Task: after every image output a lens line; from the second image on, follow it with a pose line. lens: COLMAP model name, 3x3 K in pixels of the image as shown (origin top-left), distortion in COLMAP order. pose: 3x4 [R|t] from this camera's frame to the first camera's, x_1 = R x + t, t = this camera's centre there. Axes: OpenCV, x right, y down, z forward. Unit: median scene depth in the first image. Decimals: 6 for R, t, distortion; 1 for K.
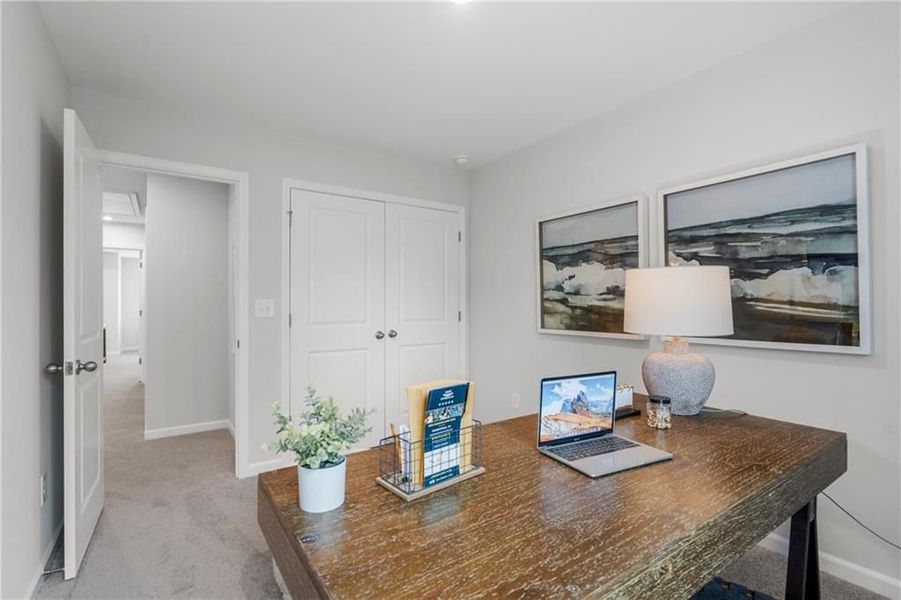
lens RADIAL K [[420.5, 0, 453.5], [0, 420.5, 303.0], [0, 0, 1]] dist [-0.013110, -0.000236]
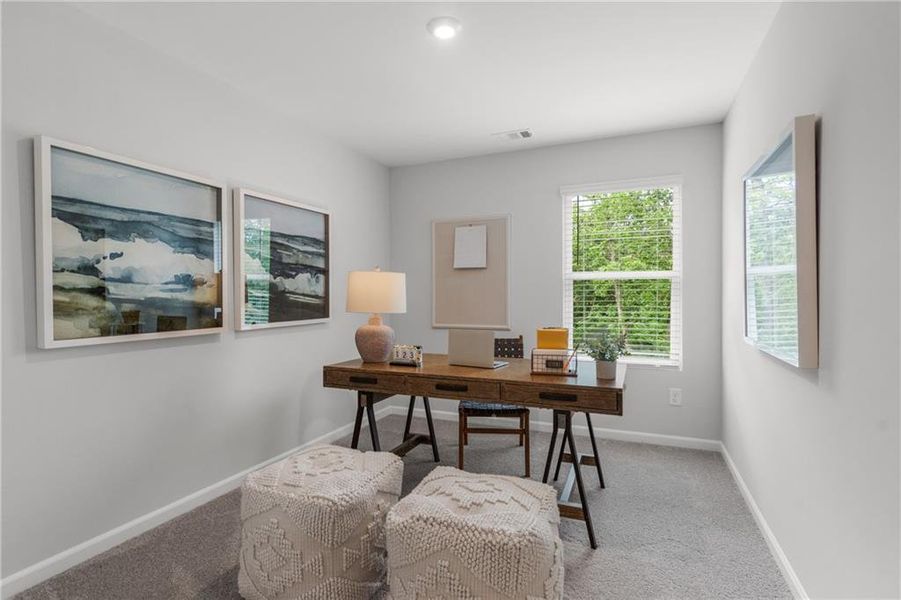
lens RADIAL K [[420.5, 0, 453.4], [0, 420.5, 296.1], [0, 0, 1]] dist [-0.013110, -0.000236]
pose [[-0.519574, -0.009186, 0.854376, -0.604173], [-0.010207, 0.999938, 0.004543, -0.006186], [-0.854365, -0.006360, -0.519635, 0.958354]]
